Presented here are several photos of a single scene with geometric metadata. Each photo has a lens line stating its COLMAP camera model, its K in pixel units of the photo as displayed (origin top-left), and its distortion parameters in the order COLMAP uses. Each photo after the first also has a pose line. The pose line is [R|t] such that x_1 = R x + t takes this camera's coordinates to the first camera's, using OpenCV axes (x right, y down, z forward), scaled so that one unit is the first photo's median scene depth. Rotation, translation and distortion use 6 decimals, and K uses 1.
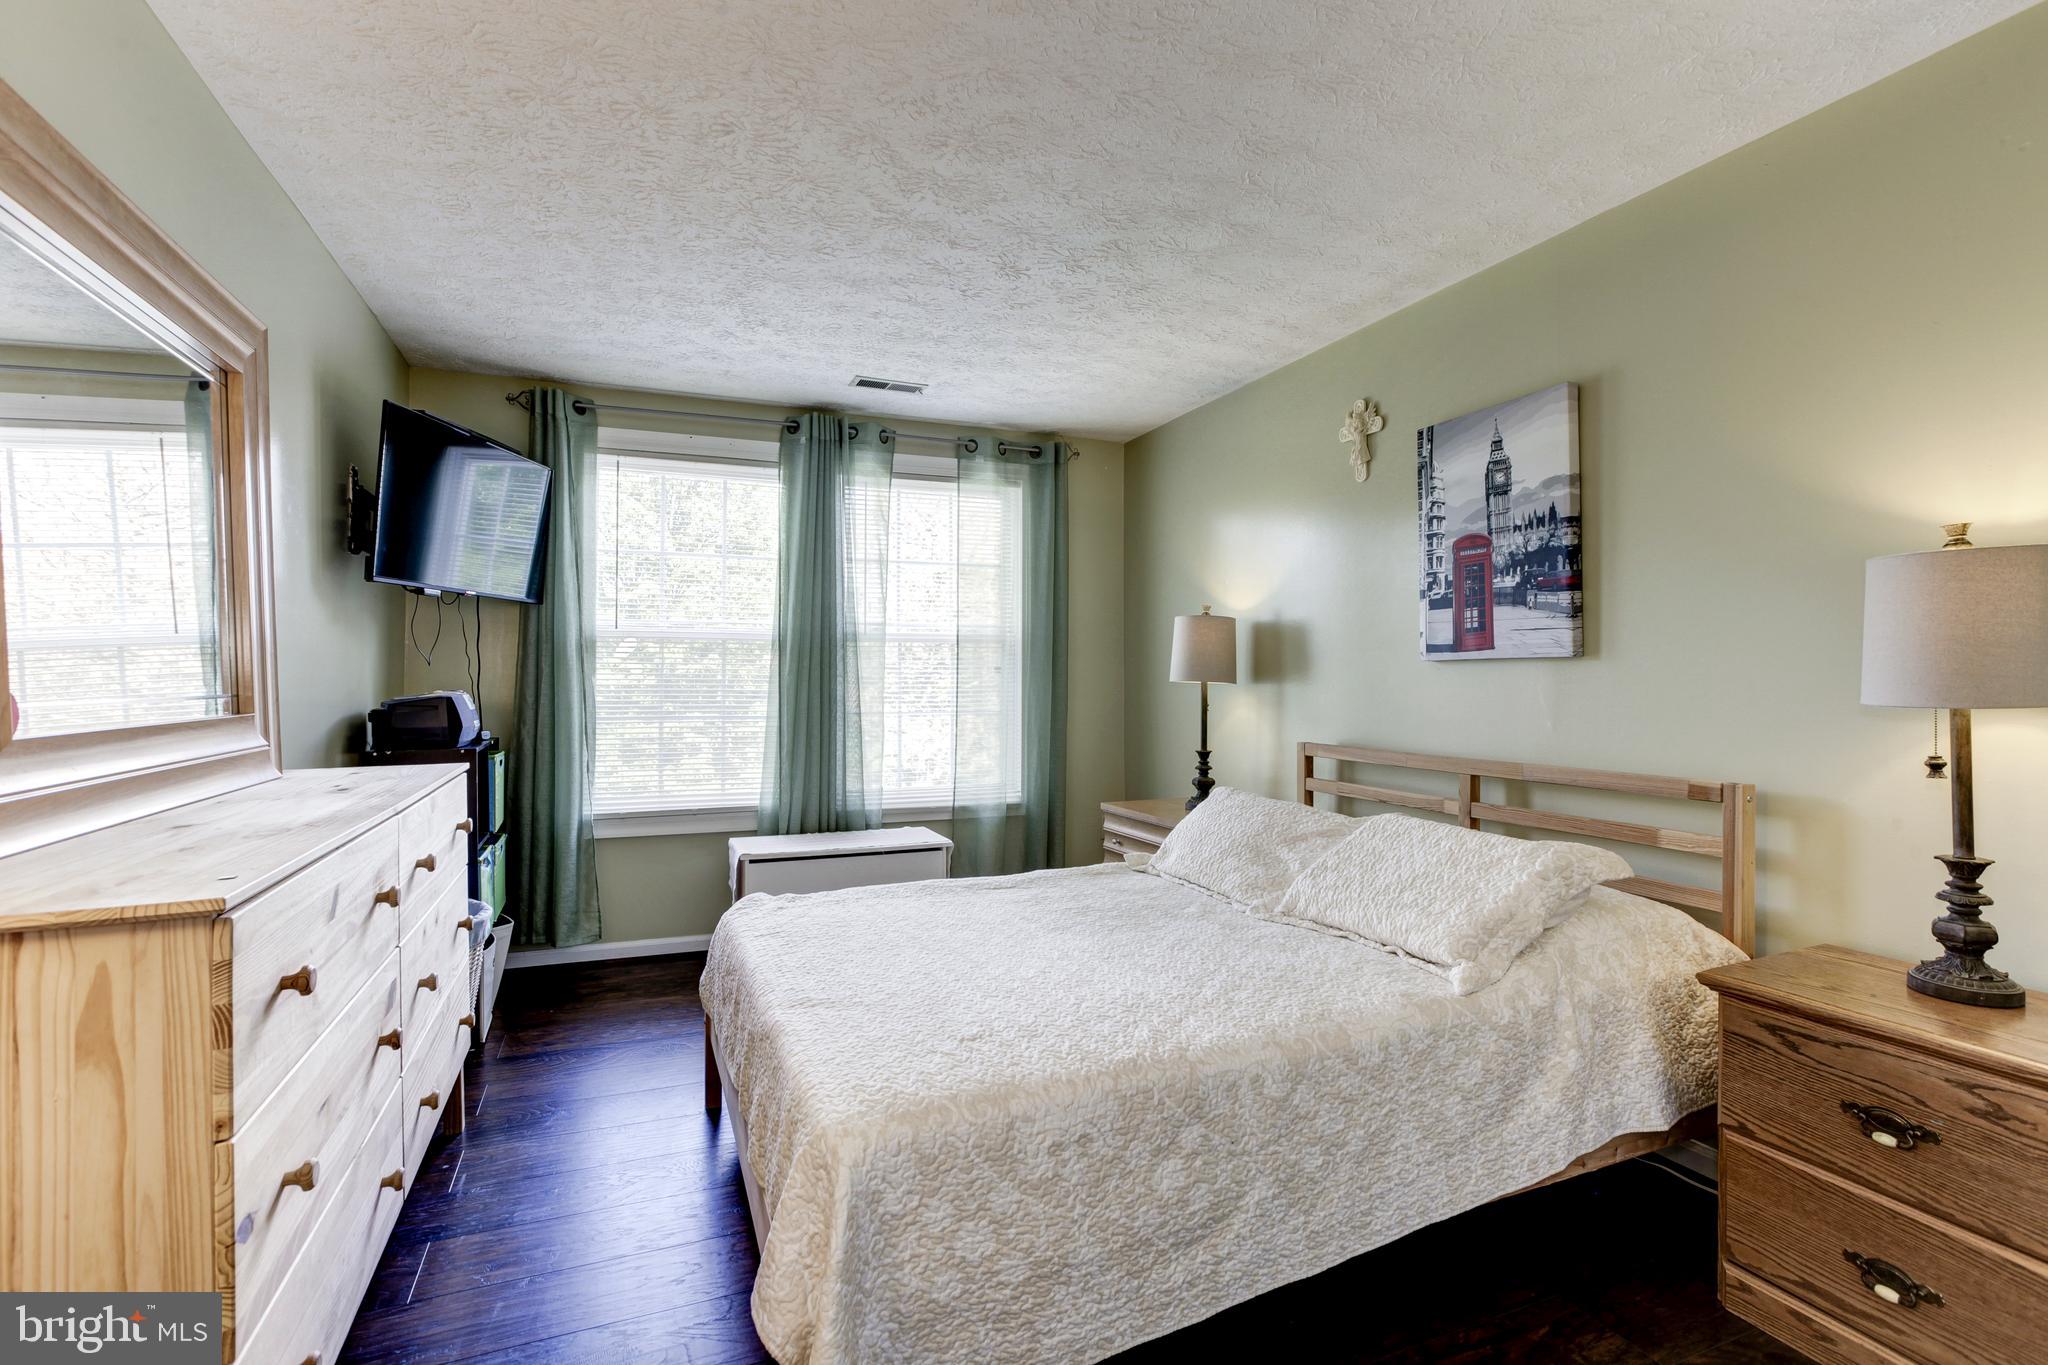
lens RADIAL K [[938.2, 0, 1024.7], [0, 938.2, 689.9], [0, 0, 1]] dist [-0.032266, 0.014680]
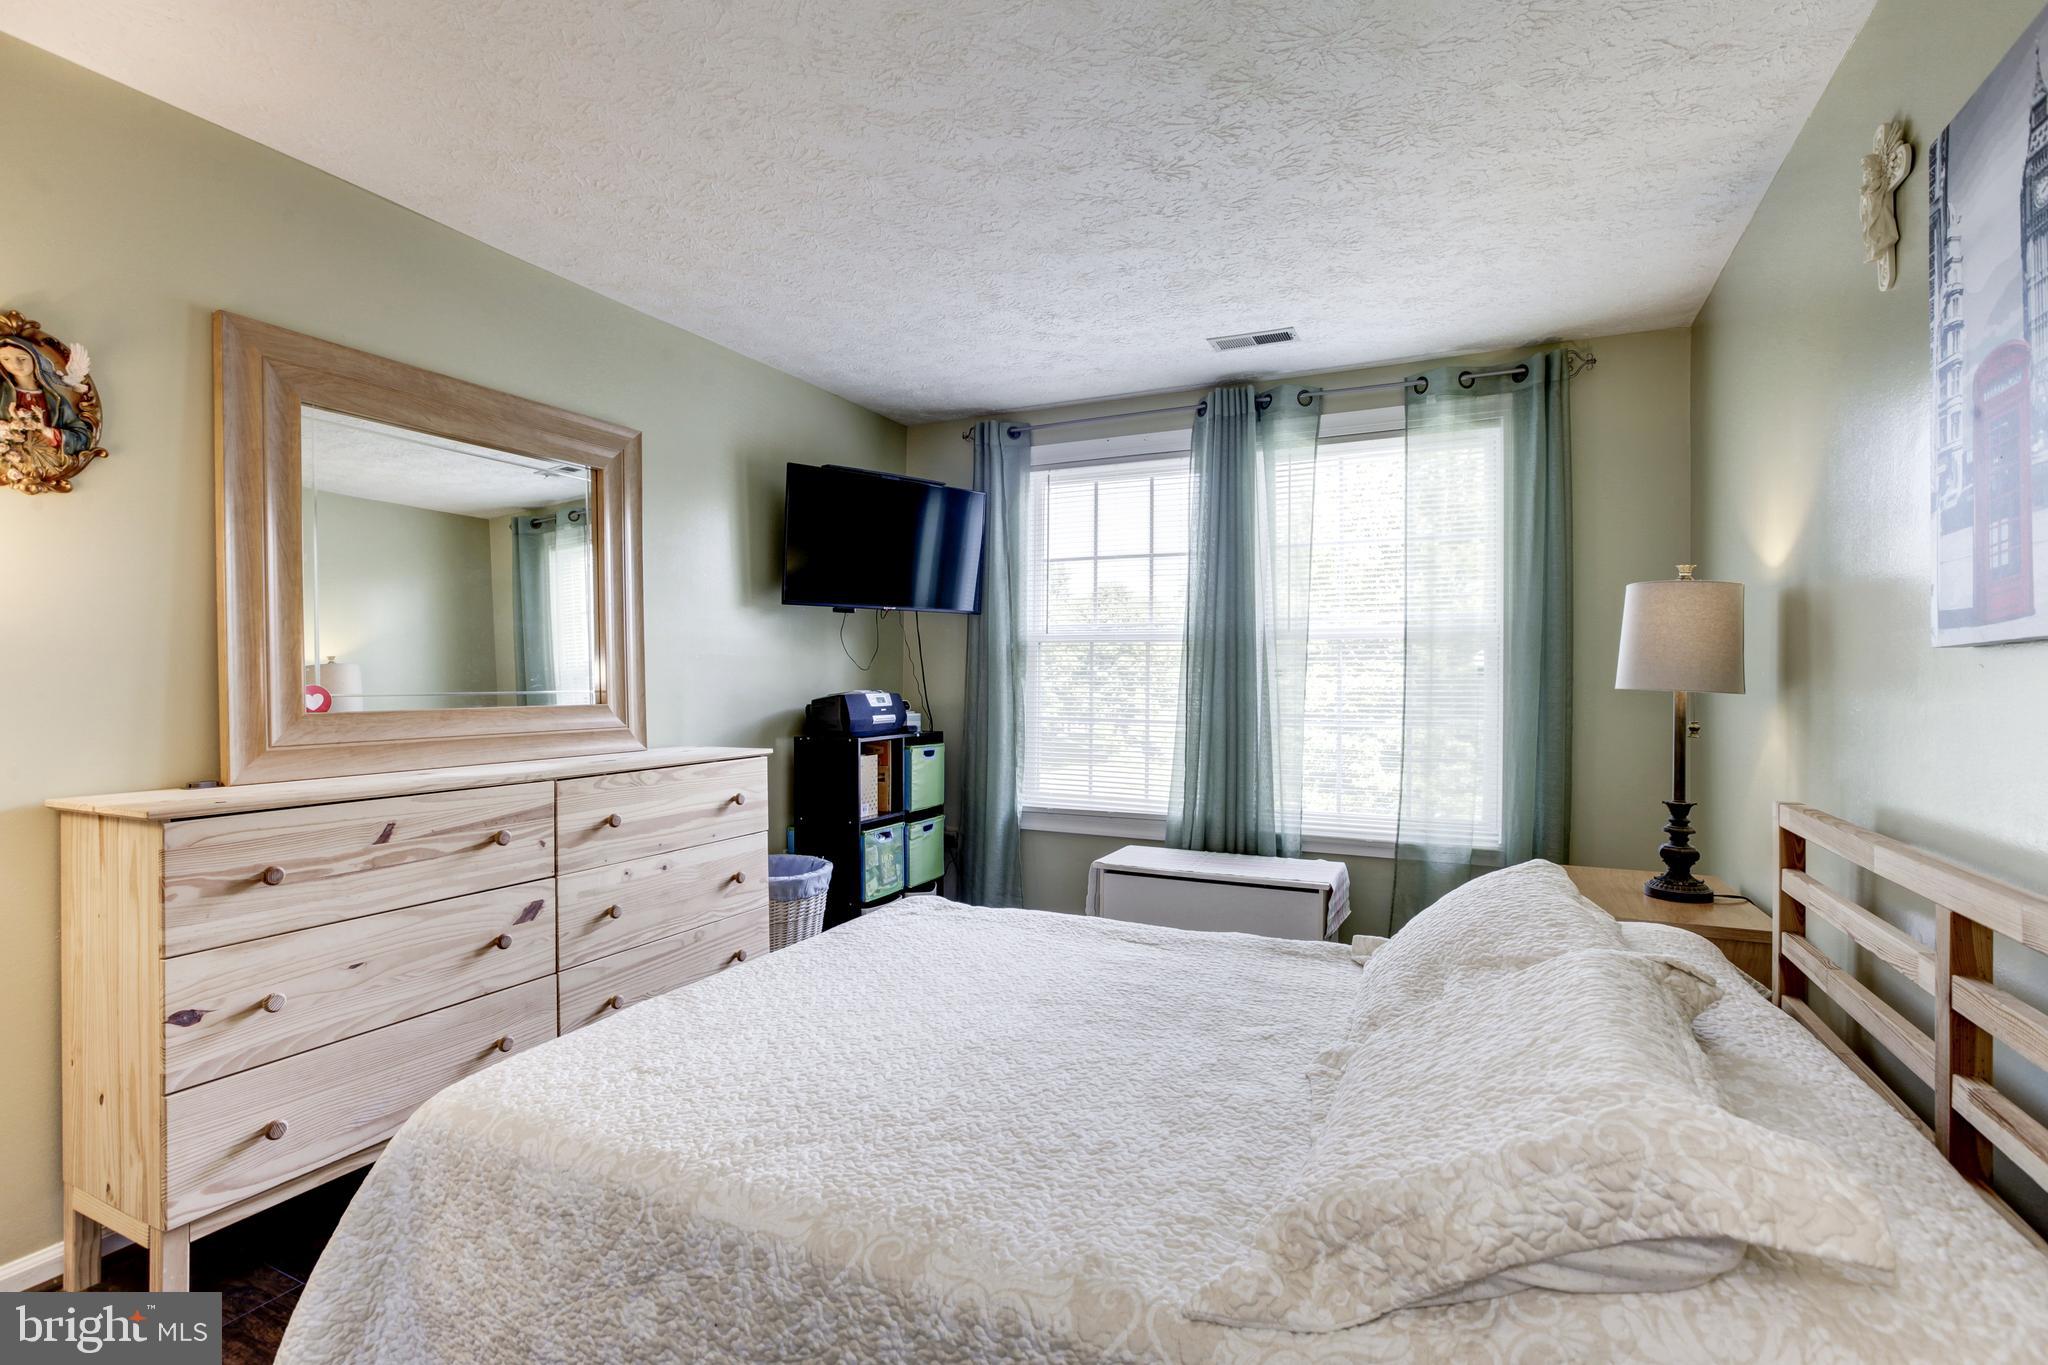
lens RADIAL K [[938.2, 0, 1008.9], [0, 938.2, 687.0], [0, 0, 1]] dist [-0.032266, 0.014680]
pose [[0.661388, 0.009317, -0.749986, 0.343126], [-0.015169, 0.999884, -0.000956, -0.002952], [0.749890, 0.012009, 0.661453, 0.263092]]
